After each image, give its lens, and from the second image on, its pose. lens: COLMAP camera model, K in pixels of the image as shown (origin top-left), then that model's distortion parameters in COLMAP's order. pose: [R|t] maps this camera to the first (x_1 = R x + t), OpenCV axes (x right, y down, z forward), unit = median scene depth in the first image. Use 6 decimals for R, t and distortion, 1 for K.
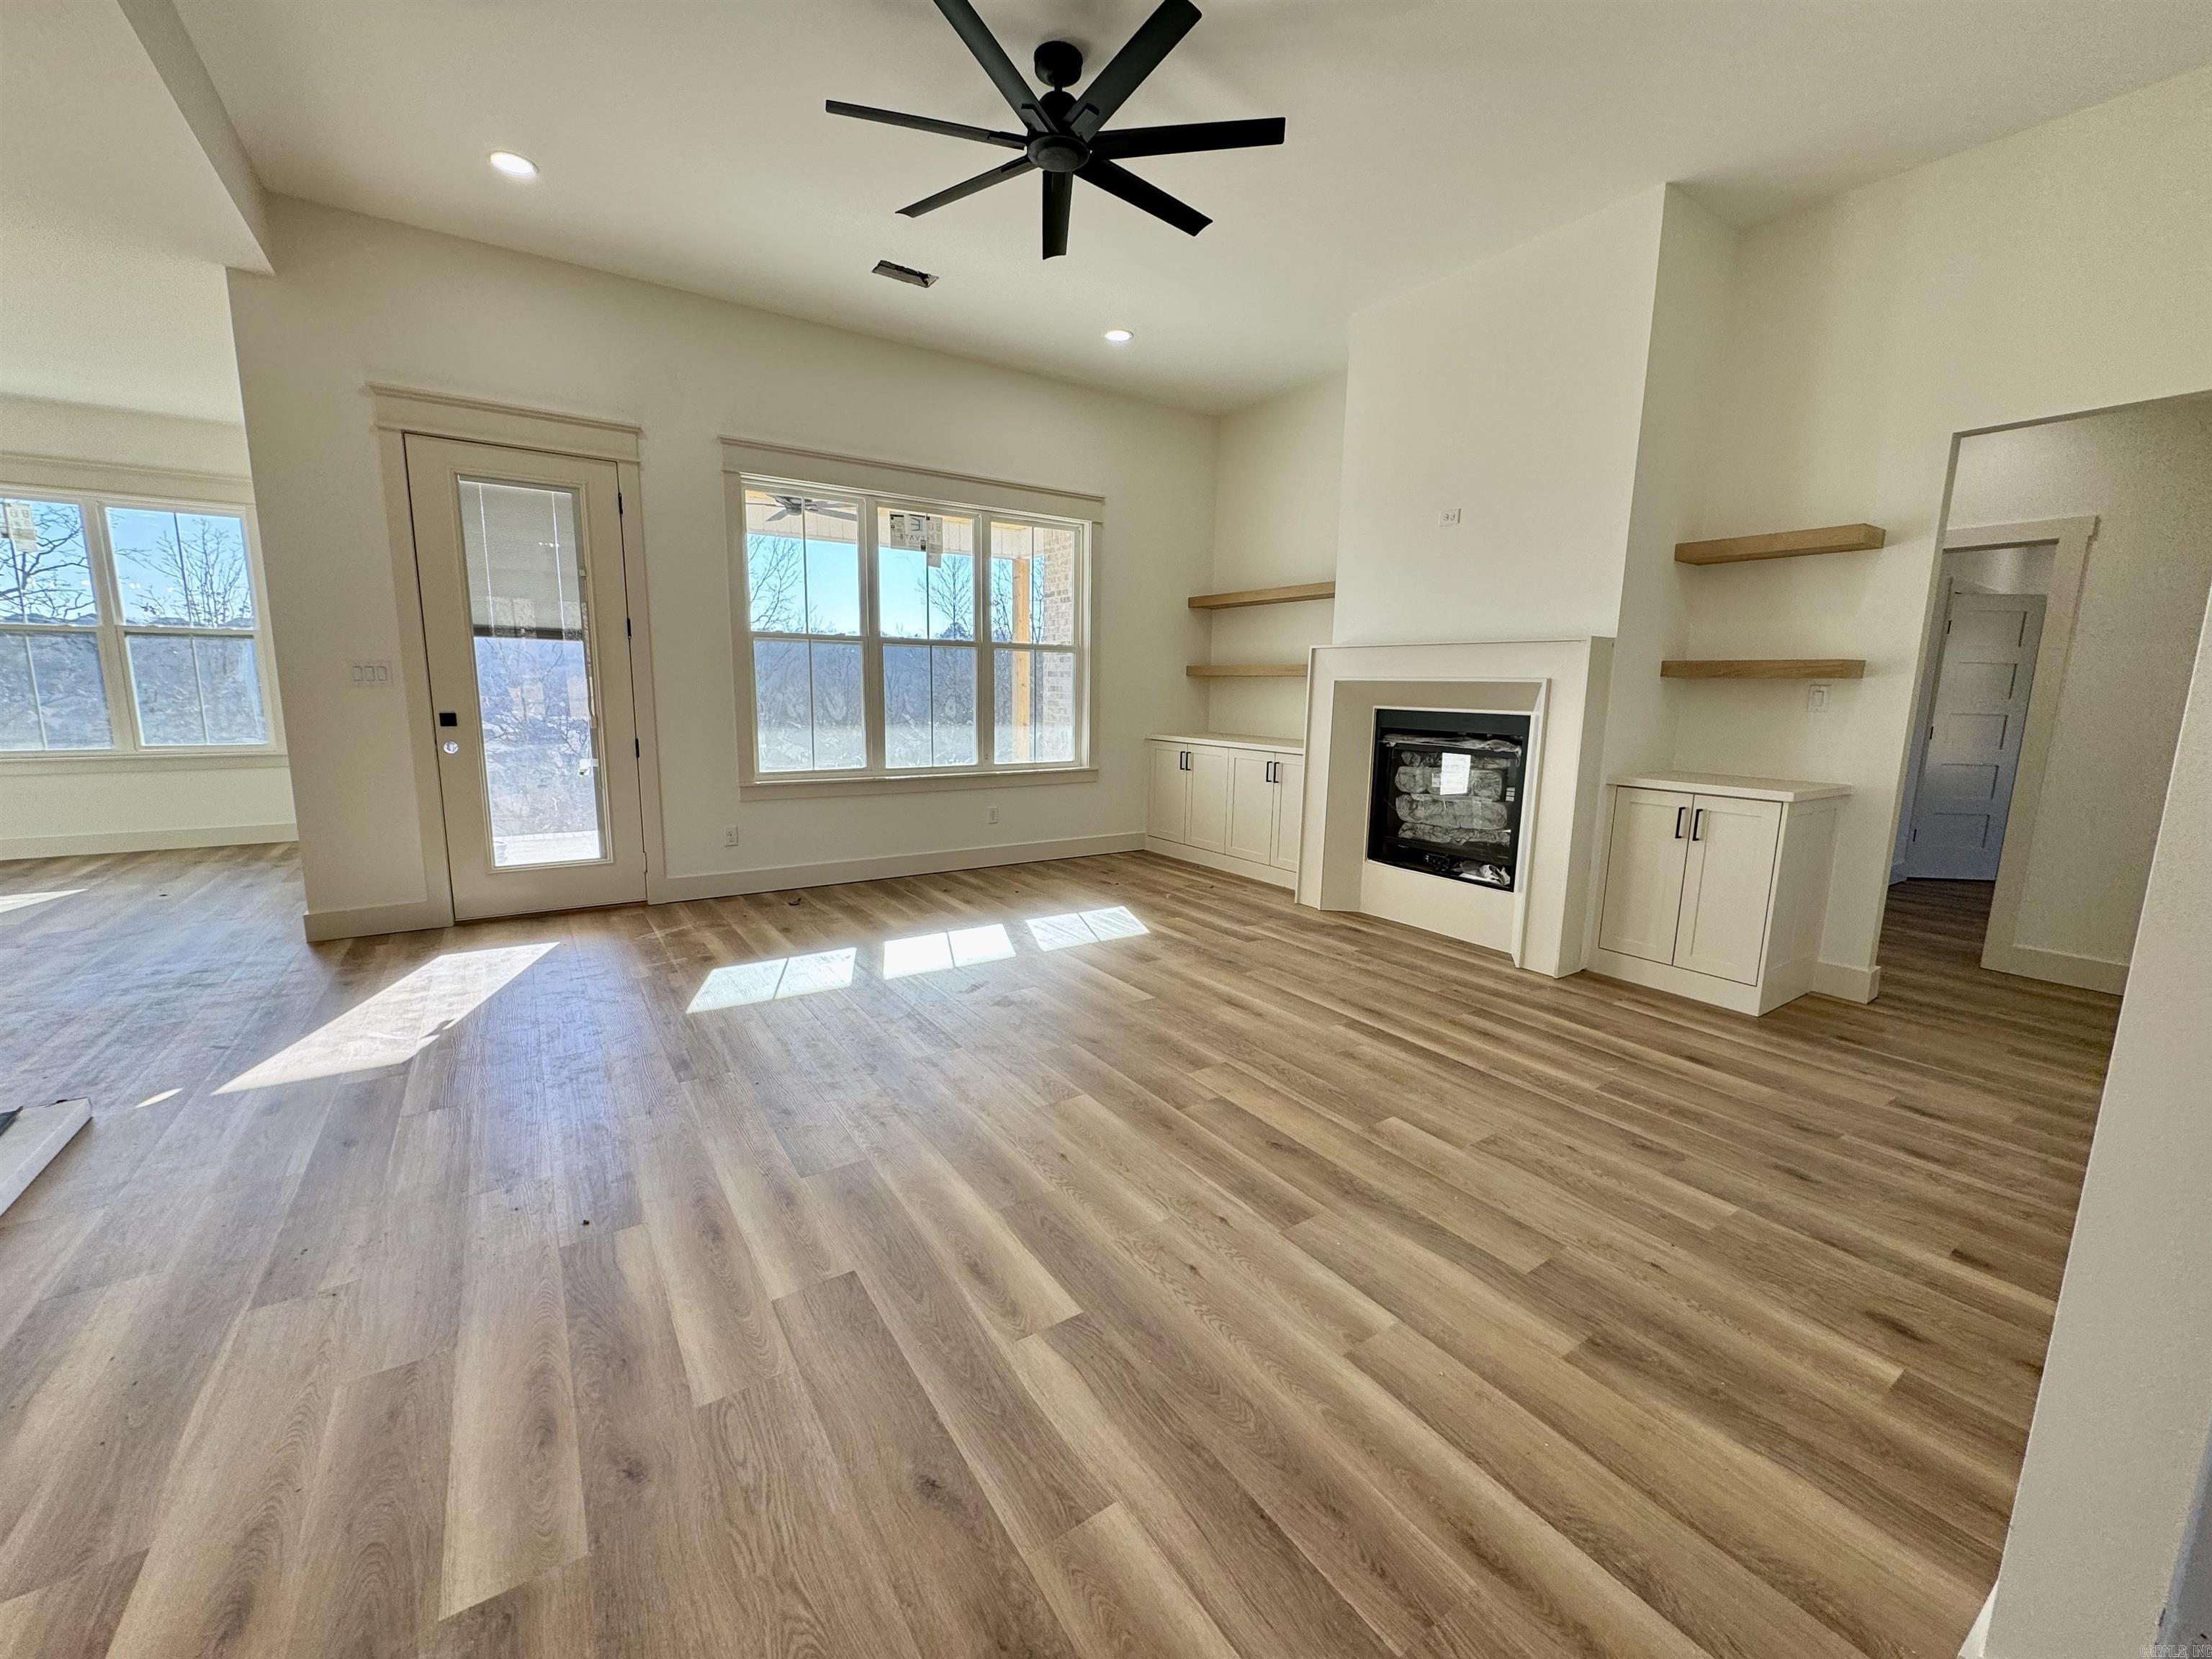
lens RADIAL K [[888.4, 0, 1107.8], [0, 888.4, 834.9], [0, 0, 1]] dist [0.001210, -0.000428]
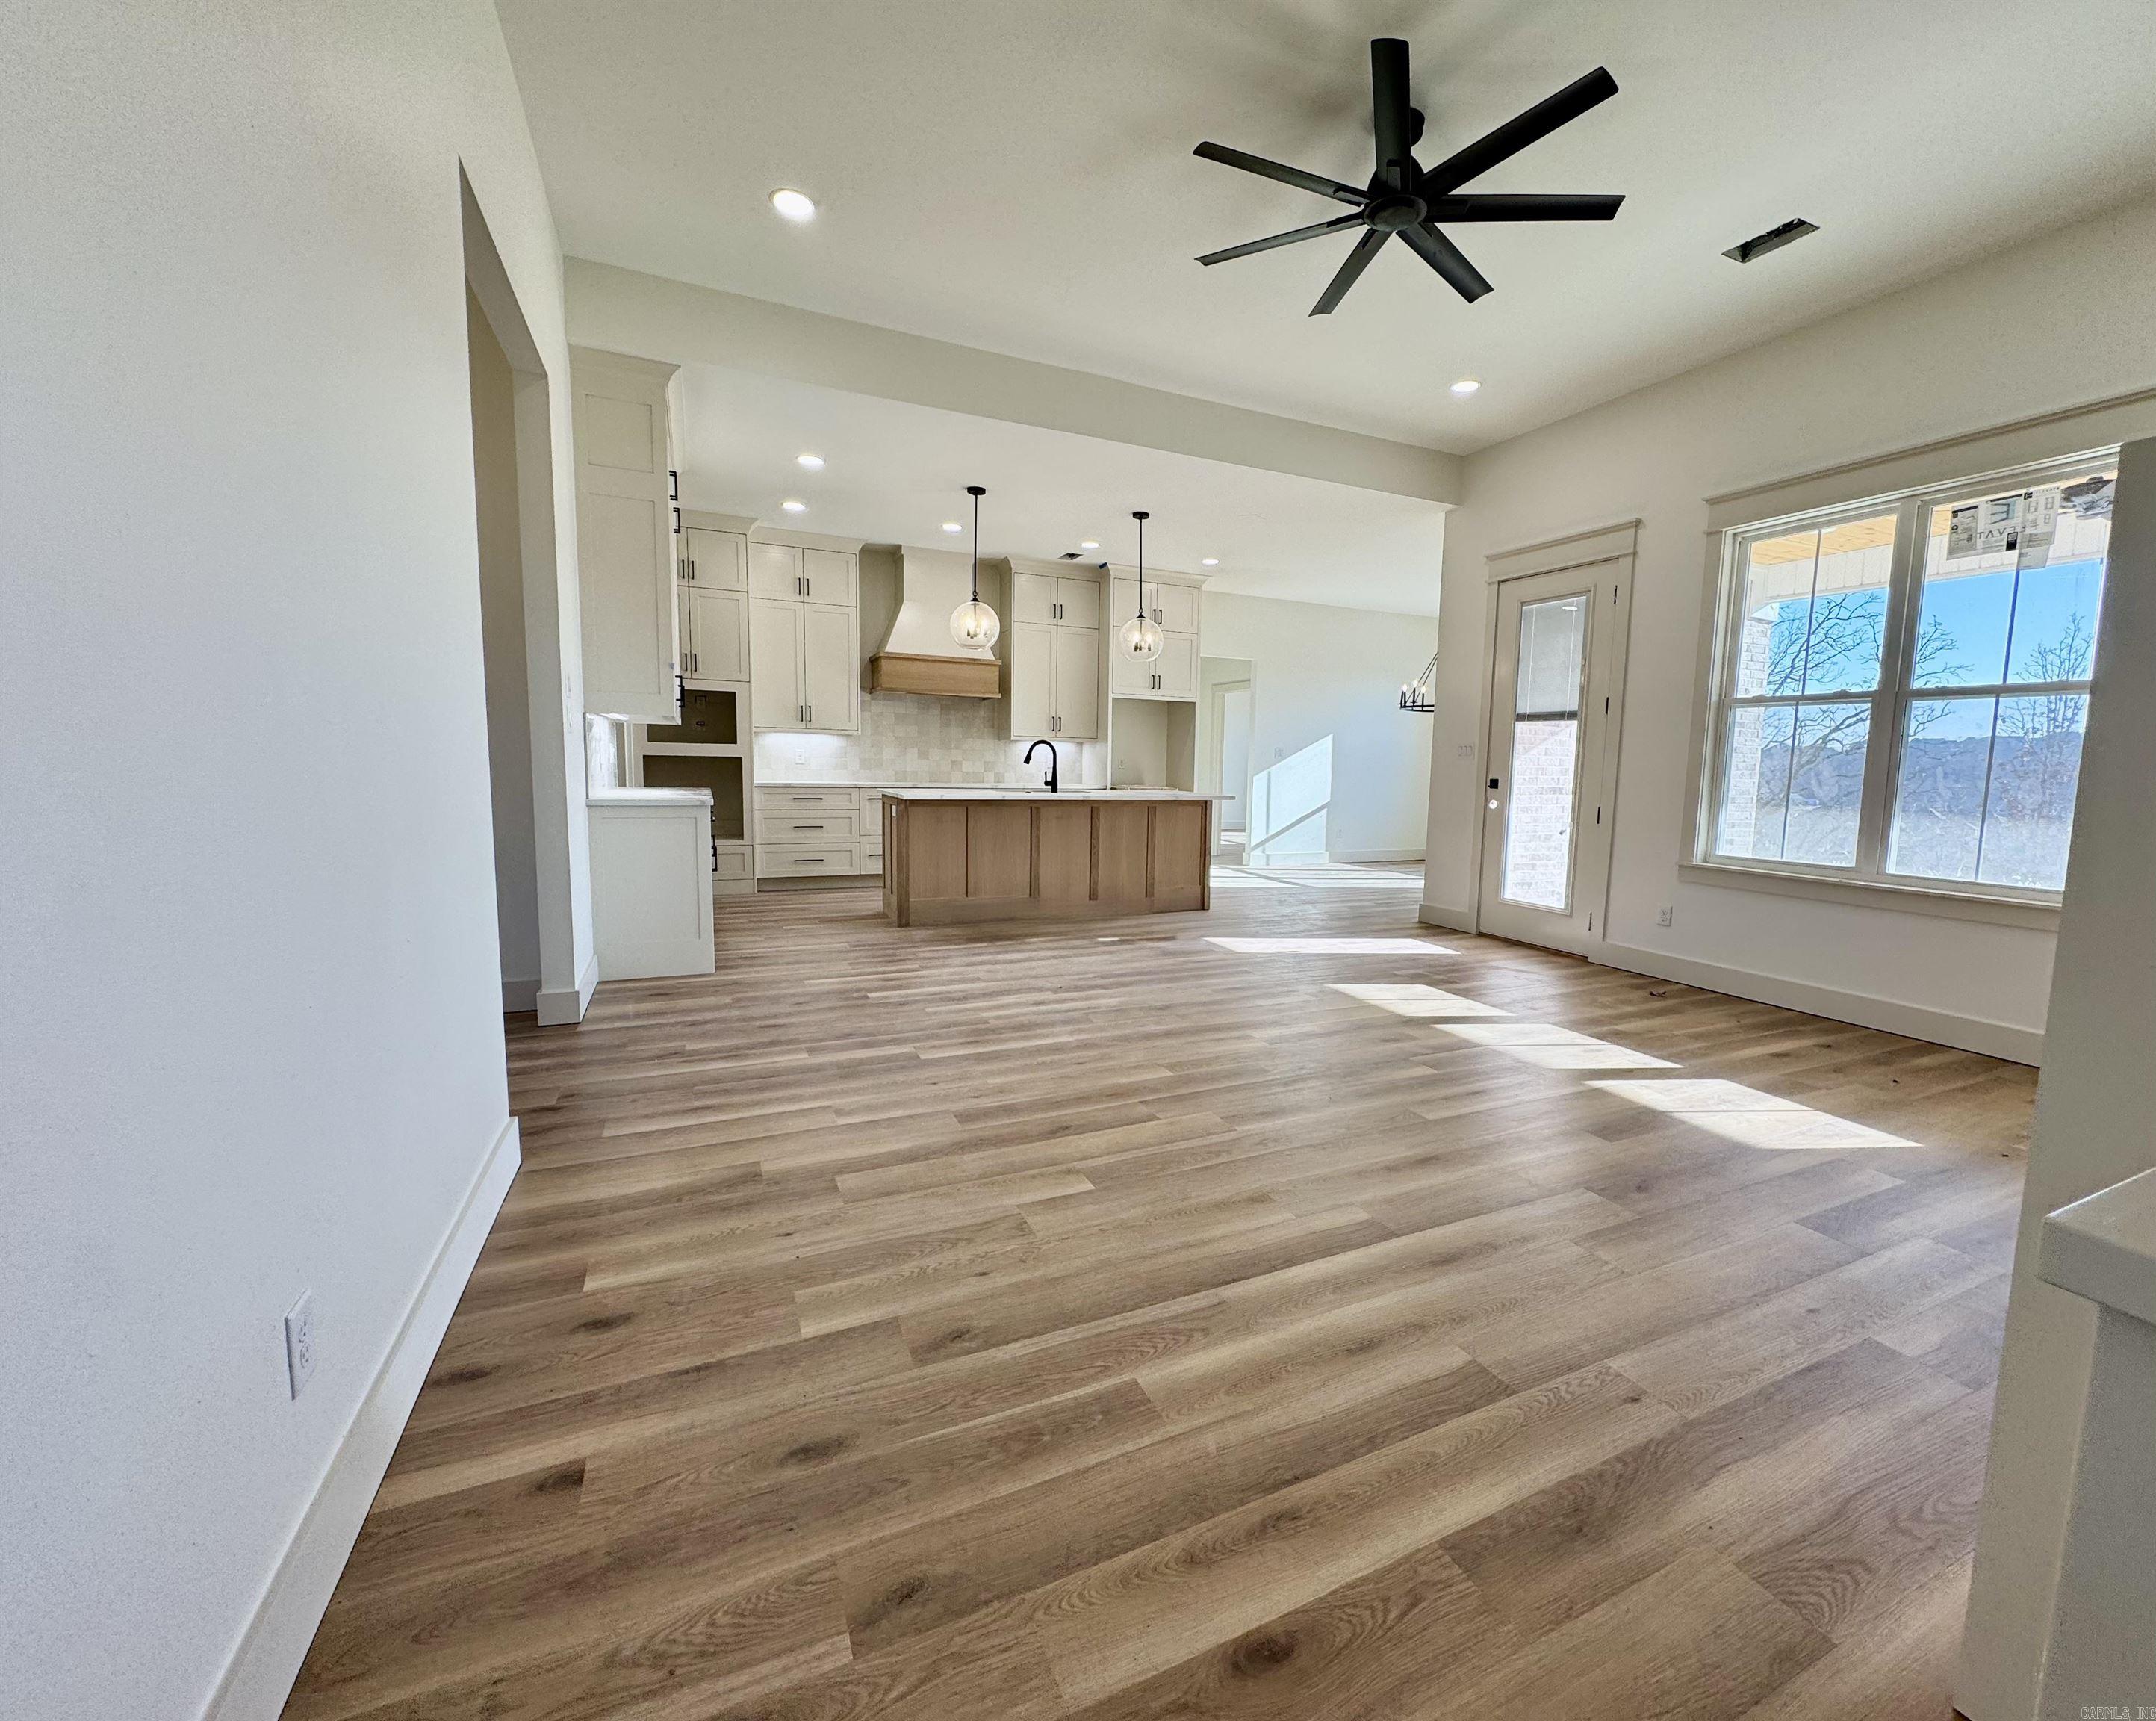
lens RADIAL K [[857.9, 0, 1077.2], [0, 857.9, 842.3], [0, 0, 1]] dist [0.002104, 0.000277]
pose [[-0.169518, 0.075709, -0.982615, 0.902625], [-0.191618, 0.975485, 0.108217, -0.086056], [0.966719, 0.206631, -0.150855, 0.823658]]
